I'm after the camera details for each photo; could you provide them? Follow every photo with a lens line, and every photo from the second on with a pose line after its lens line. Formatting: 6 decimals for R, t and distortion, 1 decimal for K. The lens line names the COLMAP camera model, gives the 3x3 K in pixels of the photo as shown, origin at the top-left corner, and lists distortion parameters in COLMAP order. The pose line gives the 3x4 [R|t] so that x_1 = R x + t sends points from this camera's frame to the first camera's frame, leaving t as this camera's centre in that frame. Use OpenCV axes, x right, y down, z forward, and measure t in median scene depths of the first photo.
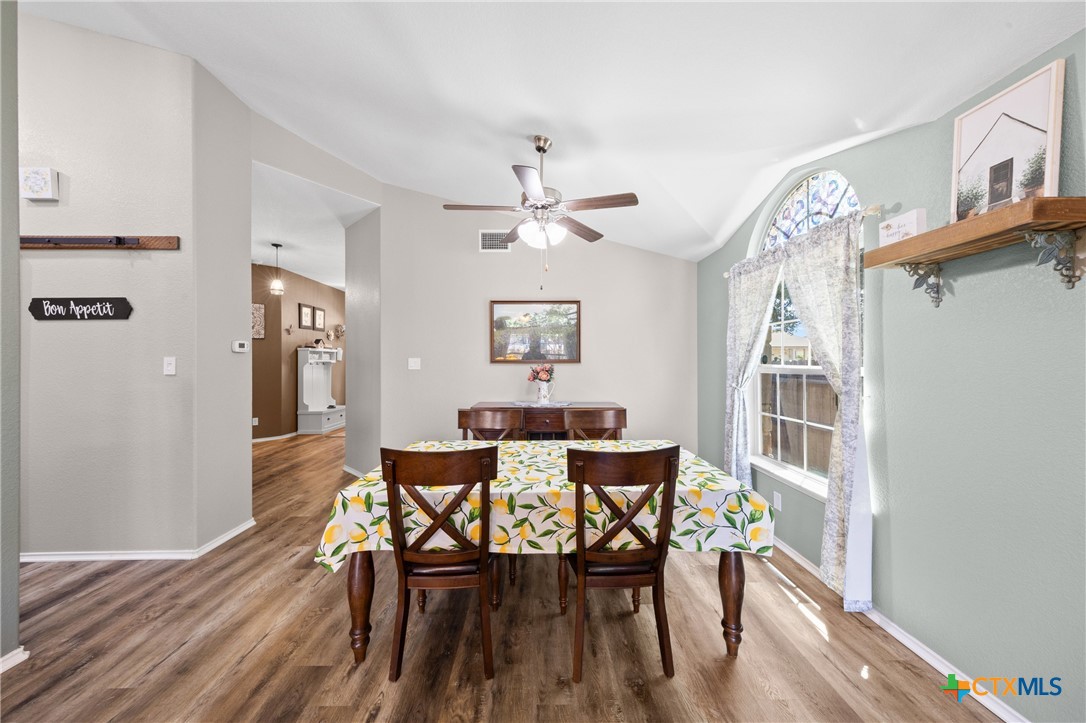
lens RADIAL K [[371.0, 0, 543.5], [0, 371.0, 362.5], [0, 0, 1]] dist [0.001276, -0.000970]
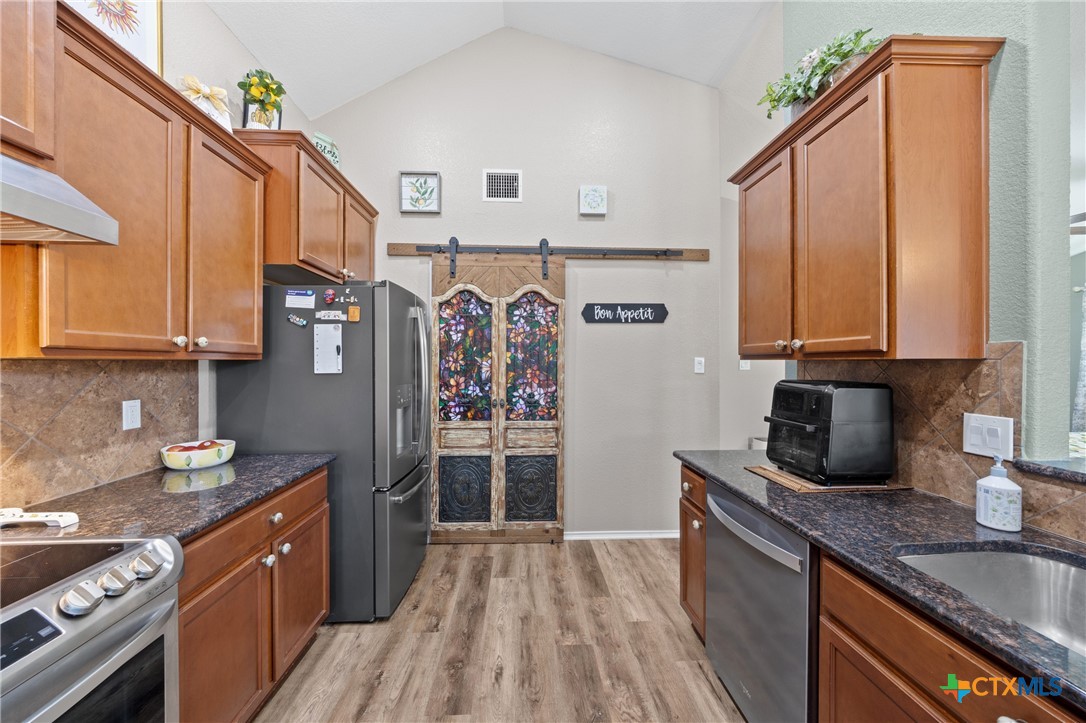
lens RADIAL K [[389.2, 0, 541.4], [0, 389.2, 362.2], [0, 0, 1]] dist [-0.003045, -0.000804]
pose [[0.999548, 0.006873, 0.029263, -1.518224], [-0.006757, 0.999969, -0.004086, 0.007423], [-0.029290, 0.003886, 0.999563, -0.152613]]
